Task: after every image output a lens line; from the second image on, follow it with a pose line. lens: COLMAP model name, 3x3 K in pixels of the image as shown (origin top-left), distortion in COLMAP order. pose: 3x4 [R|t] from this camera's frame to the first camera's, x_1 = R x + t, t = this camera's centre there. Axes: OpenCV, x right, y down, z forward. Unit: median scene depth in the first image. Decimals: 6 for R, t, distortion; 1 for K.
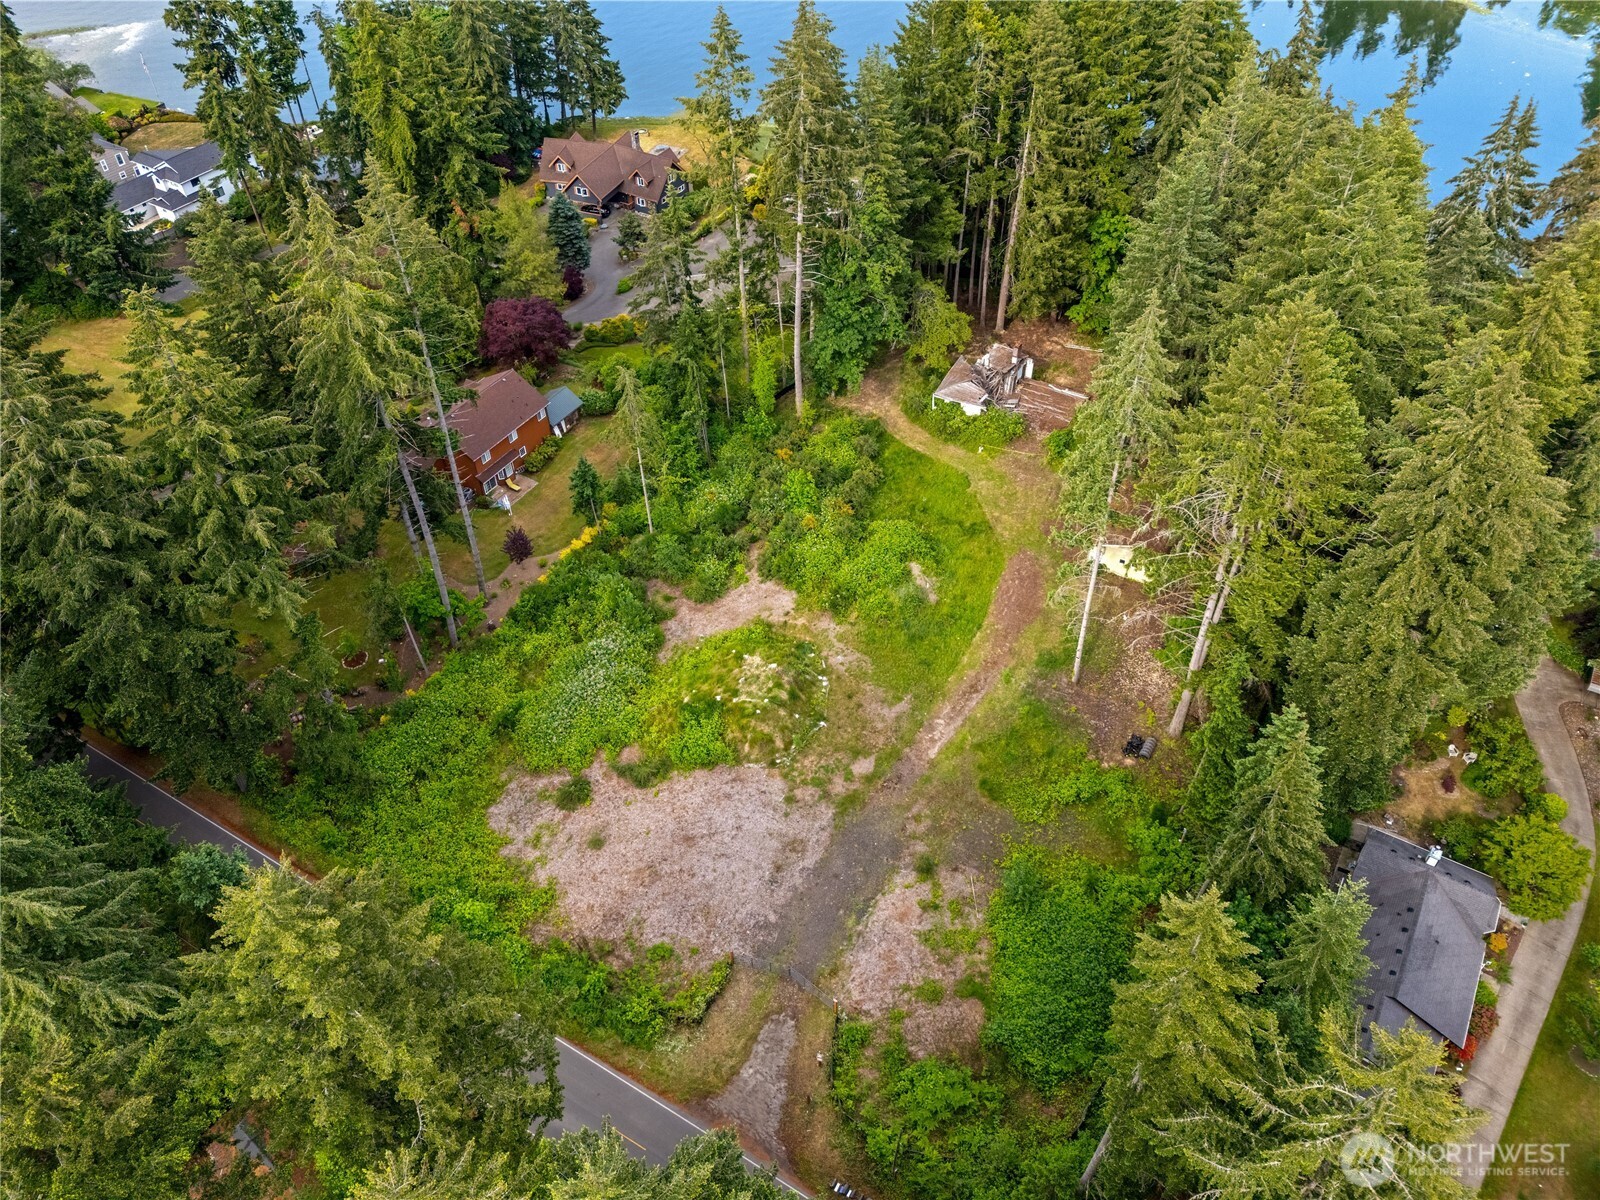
lens RADIAL K [[1171.4, 0, 799.4], [0, 1171.4, 601.2], [0, 0, 1]] dist [0.056573, -0.043780]
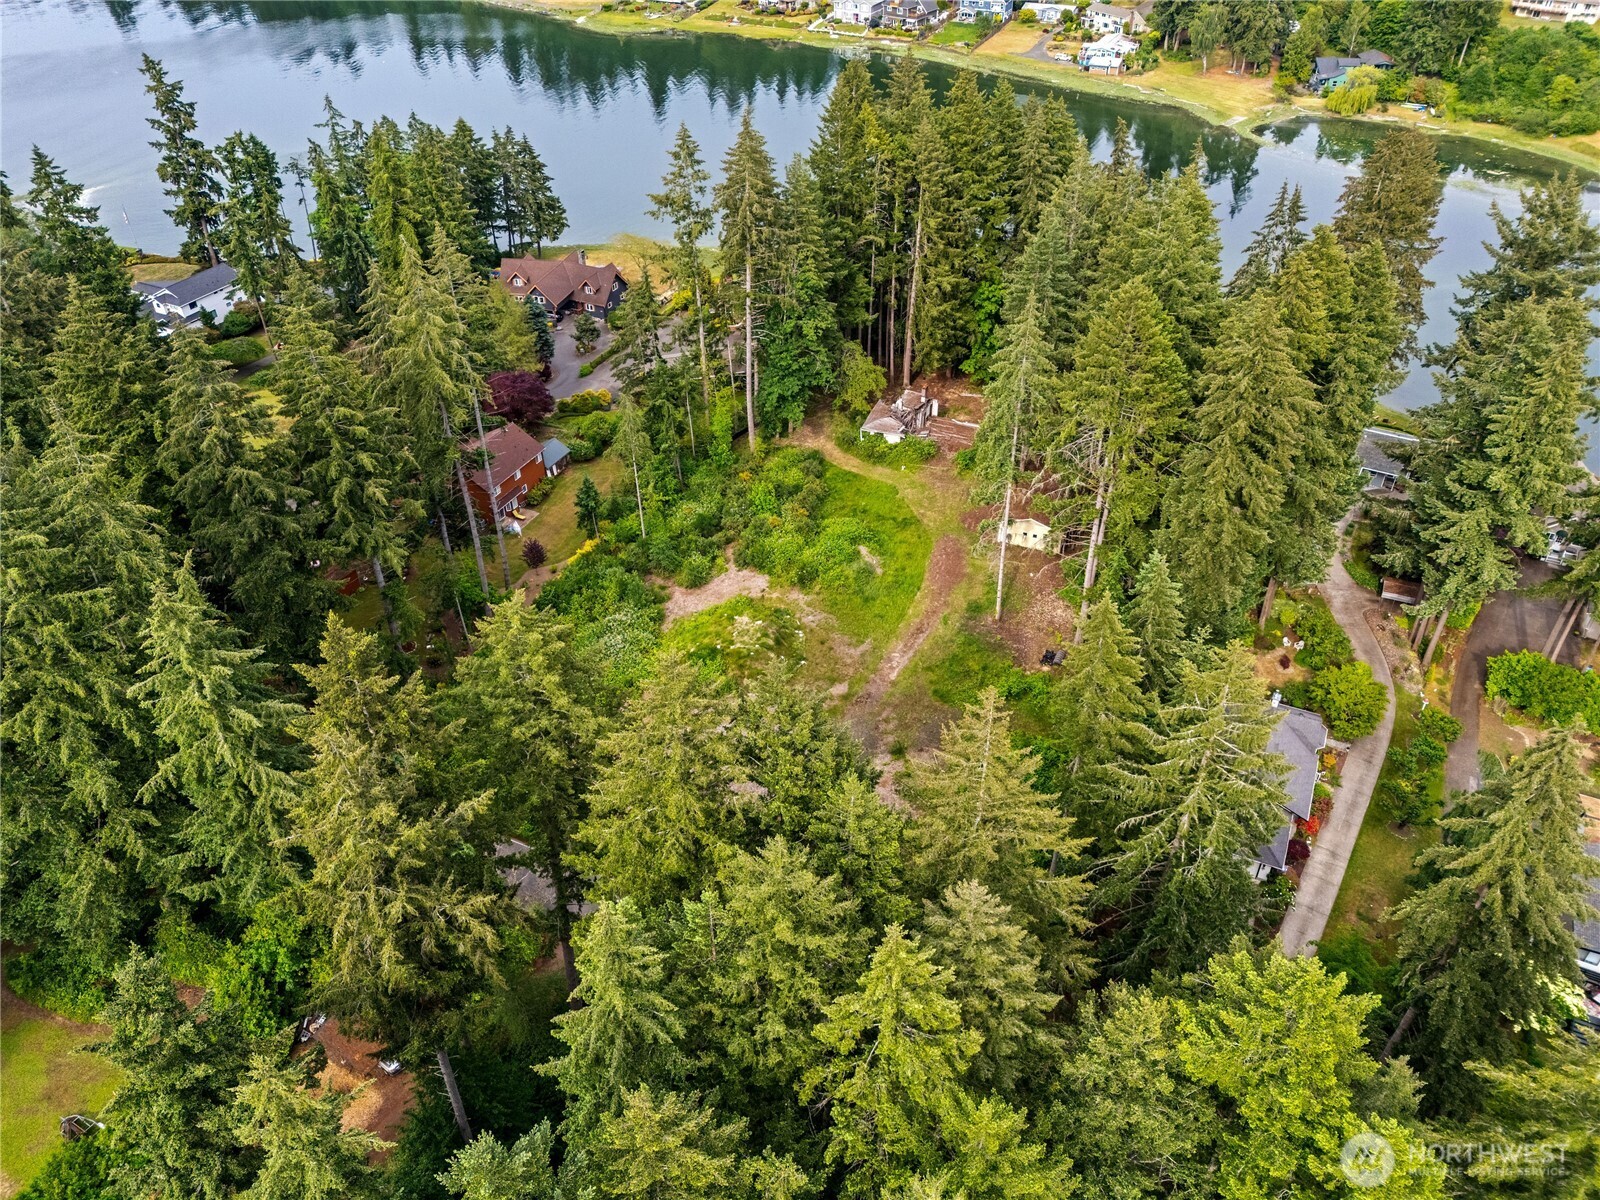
lens RADIAL K [[1171.4, 0, 798.2], [0, 1171.4, 607.4], [0, 0, 1]] dist [0.056573, -0.043780]
pose [[0.994189, -0.061659, 0.088237, -0.078788], [0.071853, 0.990476, -0.117450, 0.165800], [-0.080154, 0.123107, 0.989151, -0.202979]]
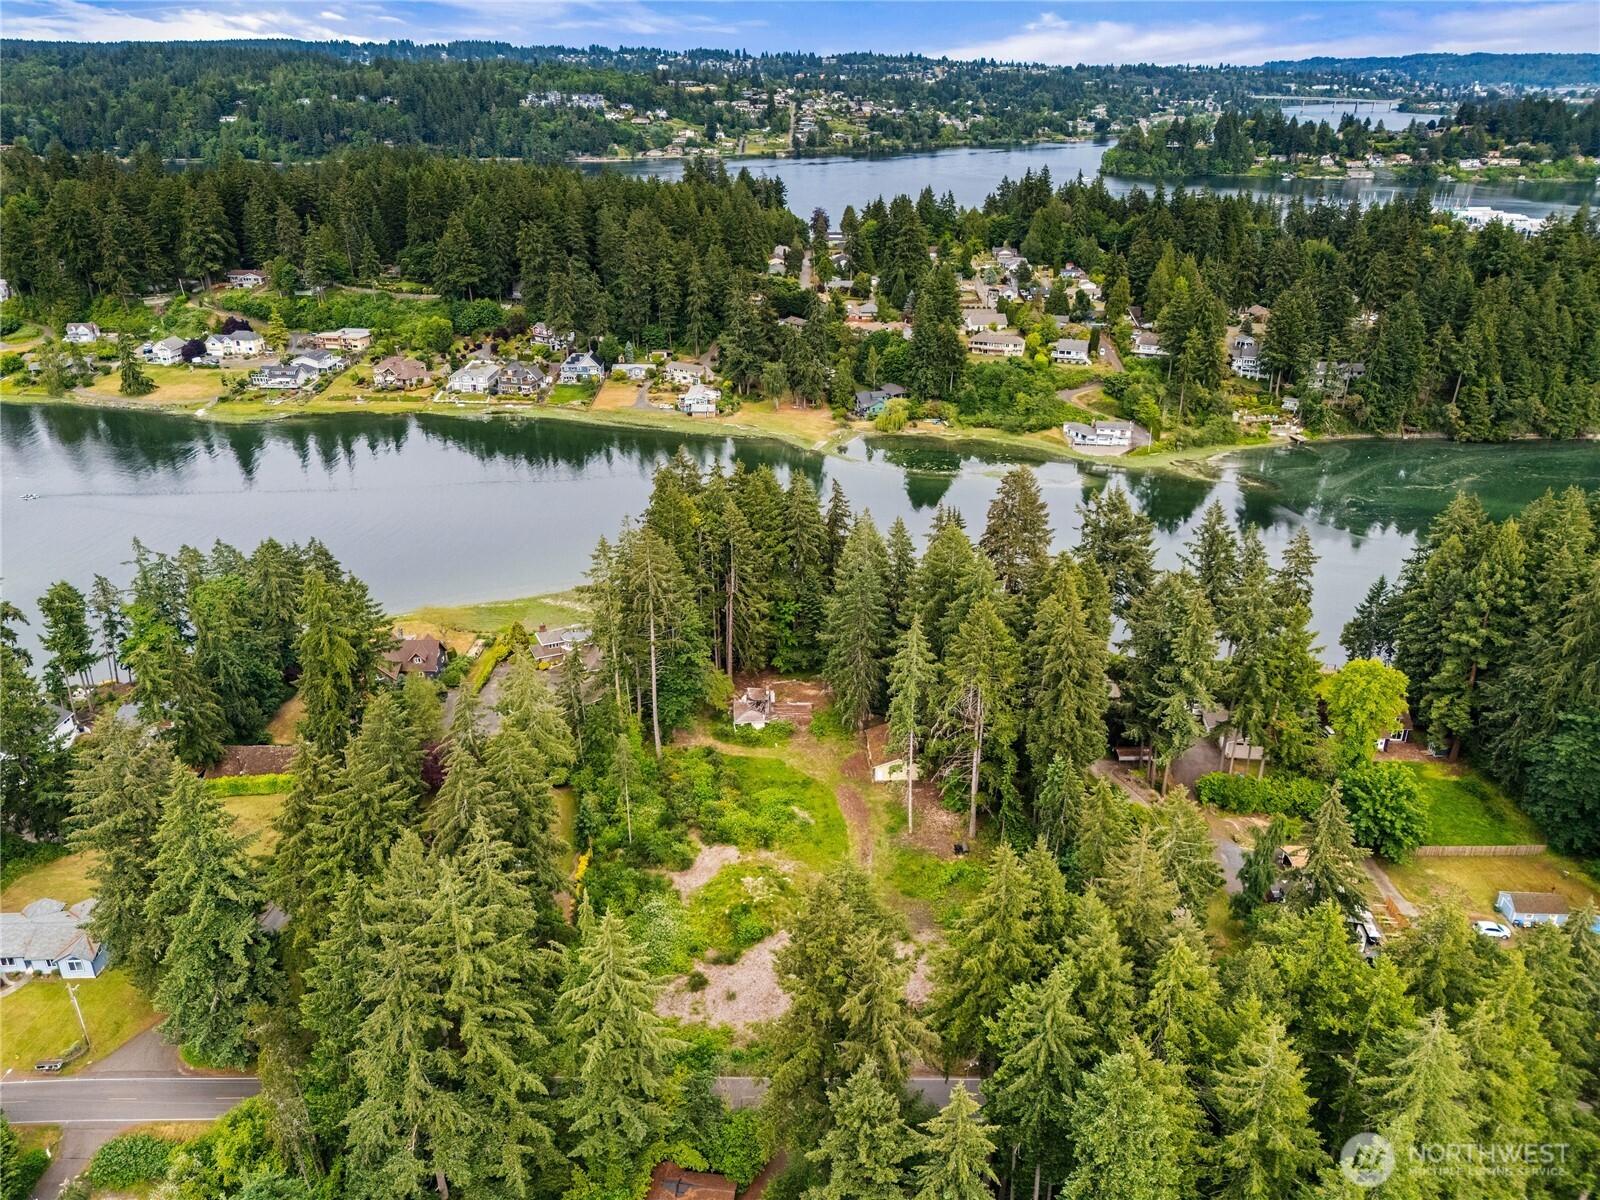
lens RADIAL K [[1171.4, 0, 803.4], [0, 1171.4, 593.8], [0, 0, 1]] dist [0.056573, -0.043780]
pose [[0.852976, -0.199286, 0.482407, -0.608765], [0.356220, 0.897799, -0.258968, 0.128289], [-0.381496, 0.392737, 0.836791, -0.503428]]
